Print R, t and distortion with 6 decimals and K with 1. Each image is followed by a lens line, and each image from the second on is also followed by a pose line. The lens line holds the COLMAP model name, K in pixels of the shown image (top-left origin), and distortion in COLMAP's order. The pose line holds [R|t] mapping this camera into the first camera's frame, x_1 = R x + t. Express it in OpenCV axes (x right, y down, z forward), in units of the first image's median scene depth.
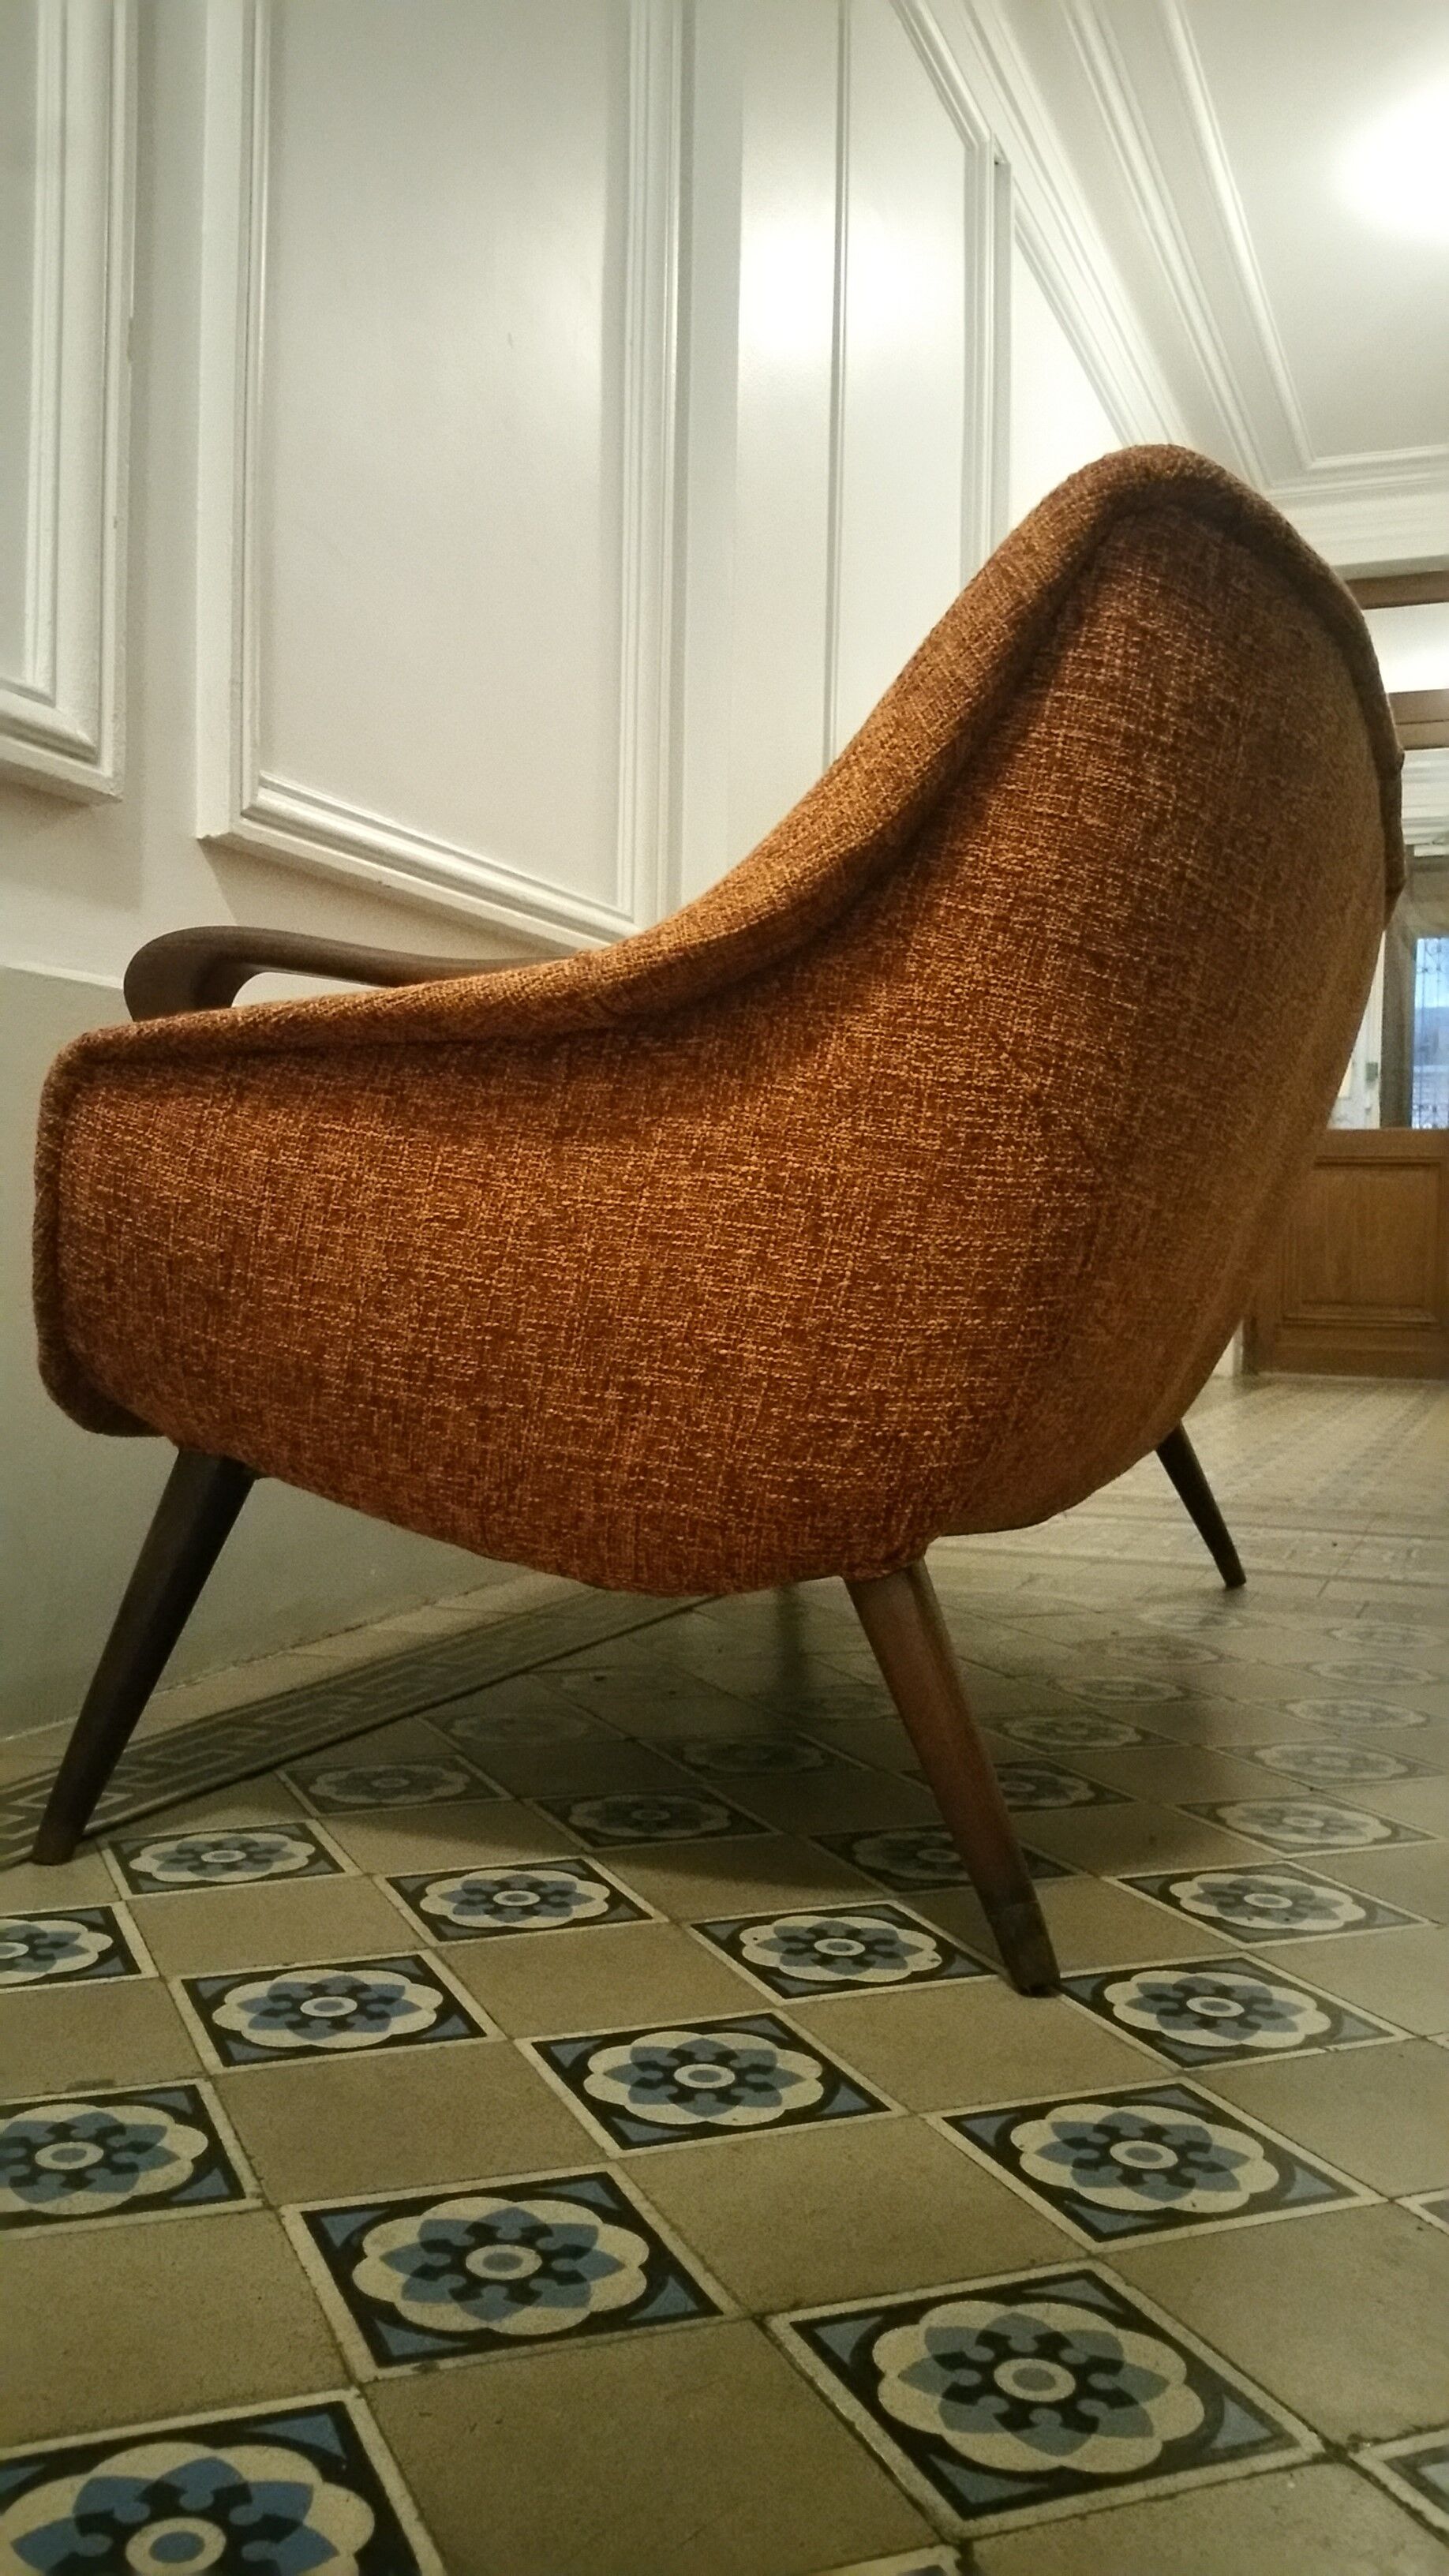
lens RADIAL K [[2105.8, 0, 724.5], [0, 2105.8, 1288.0], [0, 0, 1]] dist [0.047459, -0.000661]
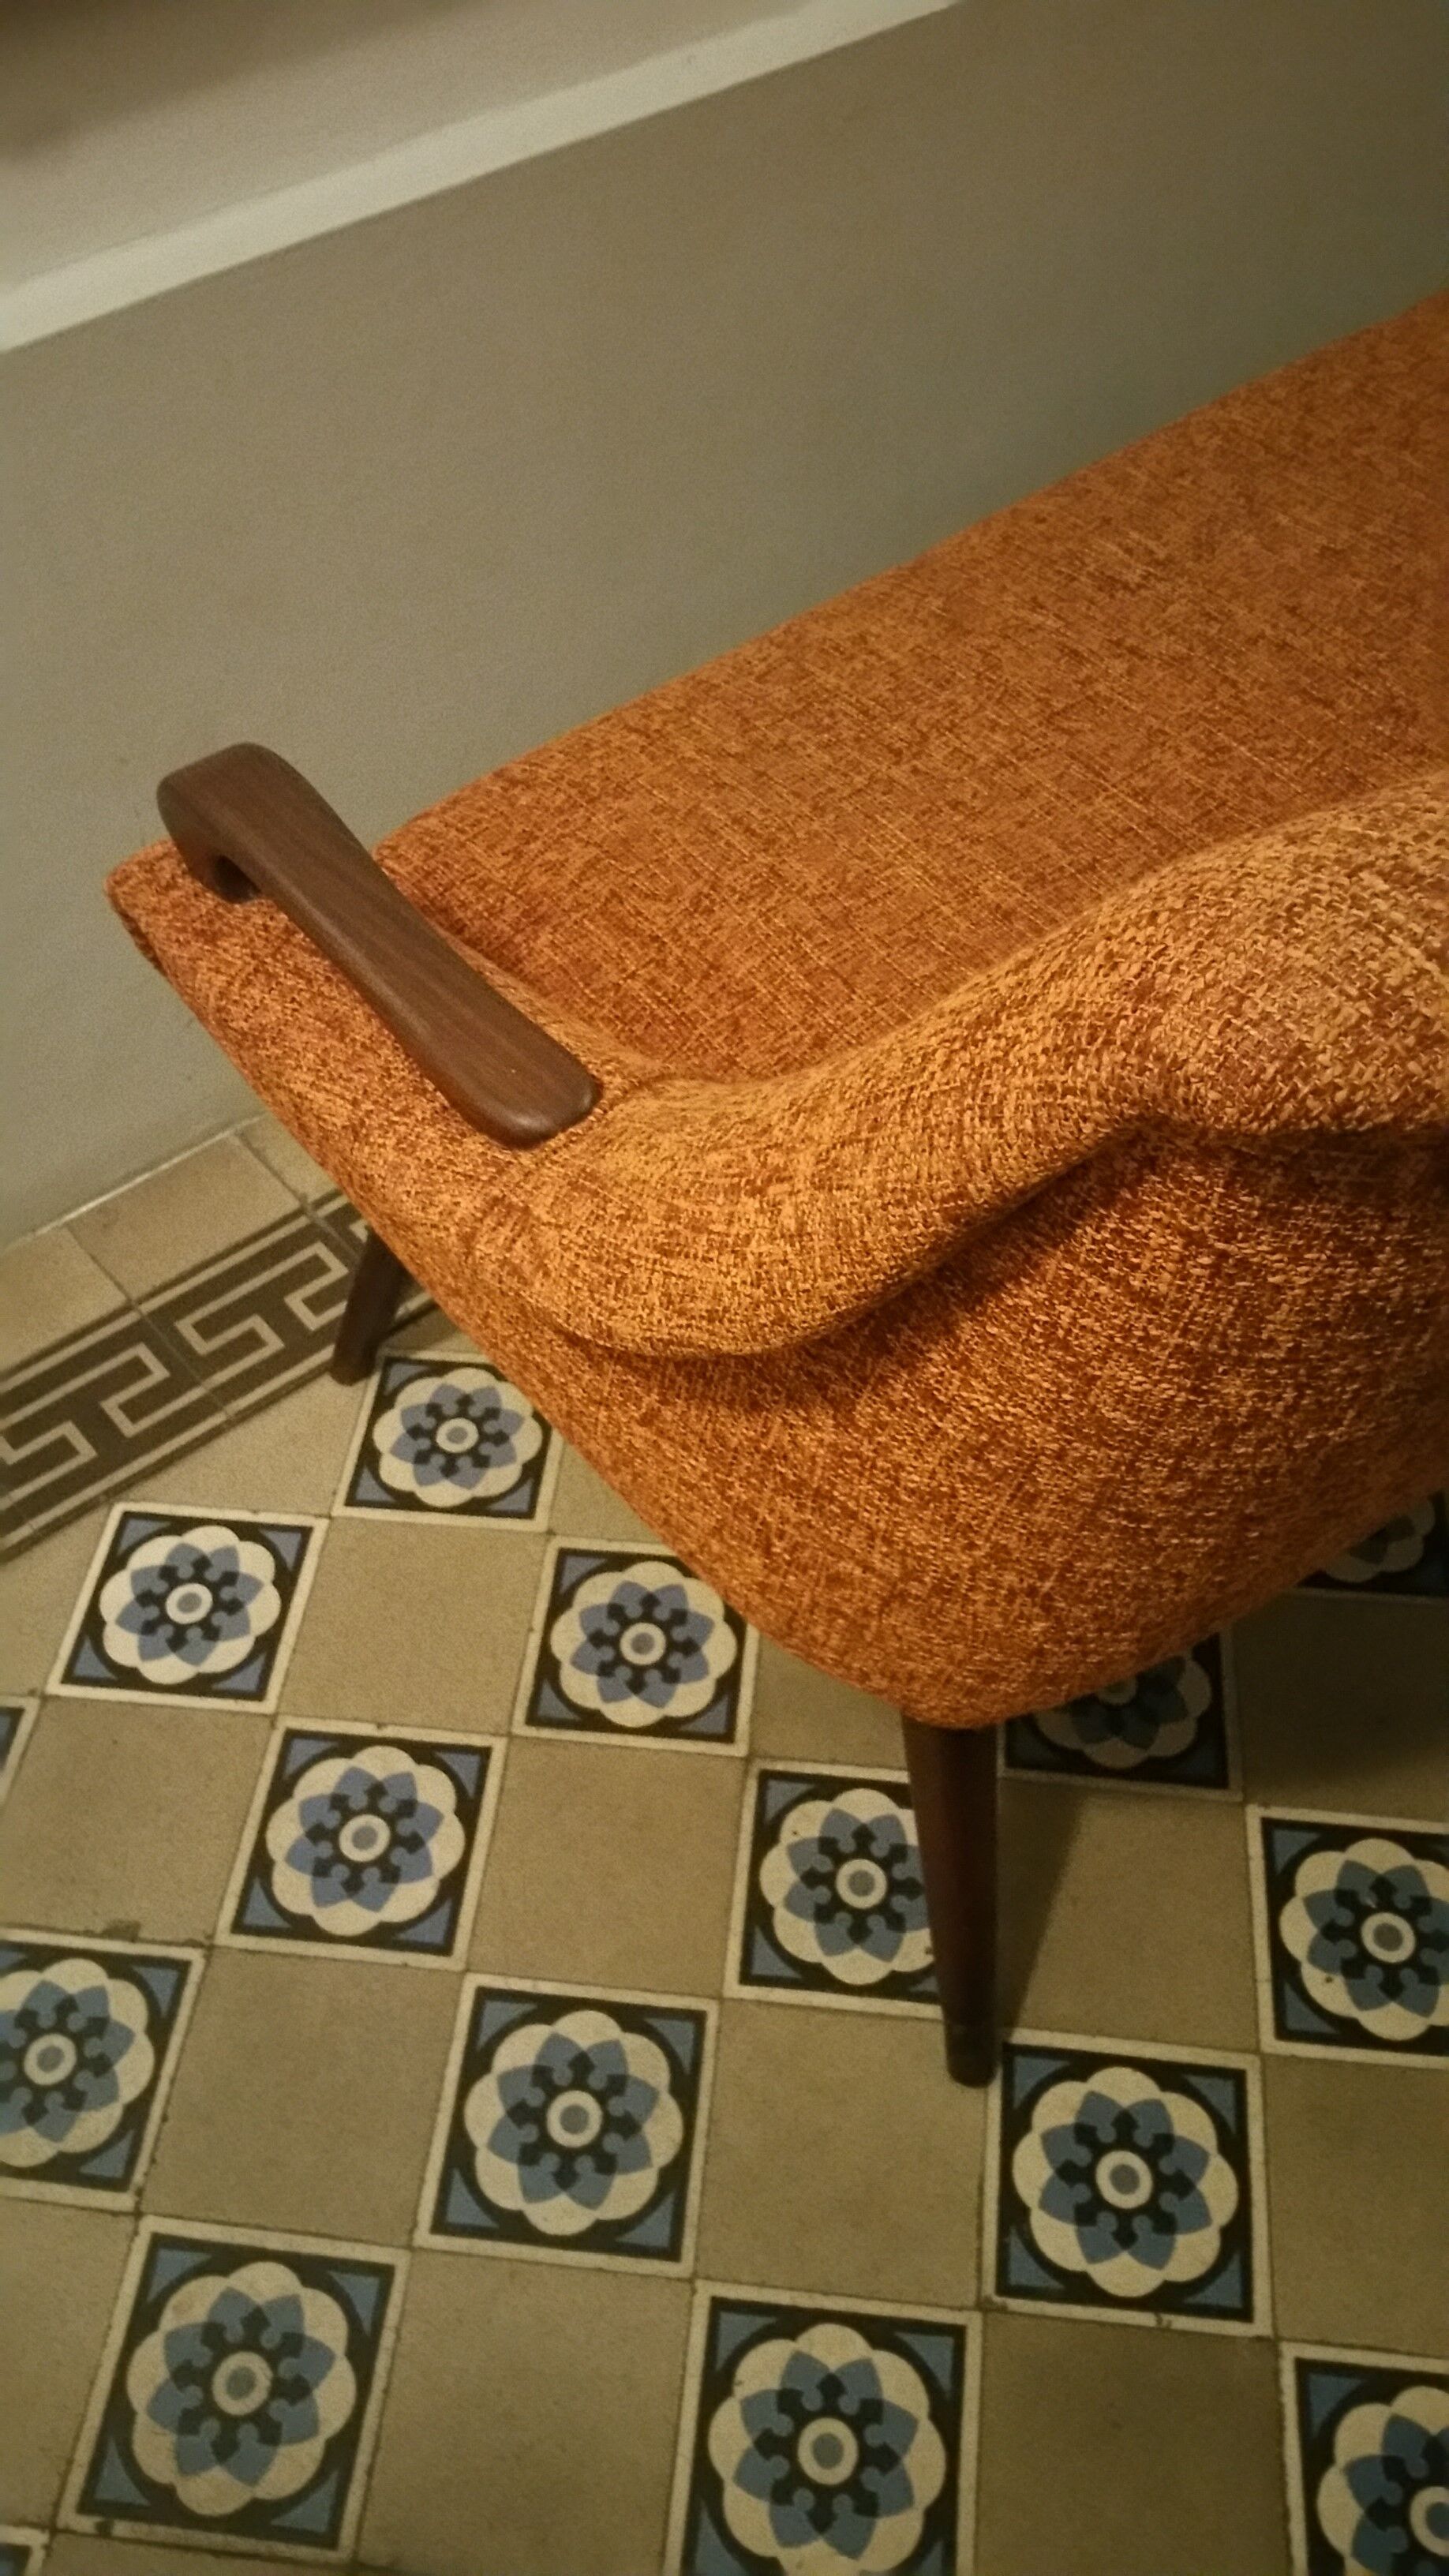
lens RADIAL K [[2087.1, 0, 724.5], [0, 2087.1, 1288.0], [0, 0, 1]] dist [0.063661, -0.178514]
pose [[0.870057, 0.346066, -0.351054, 0.277563], [0.039204, 0.661316, 0.749082, -0.698611], [0.491390, -0.665507, 0.561815, 0.656329]]
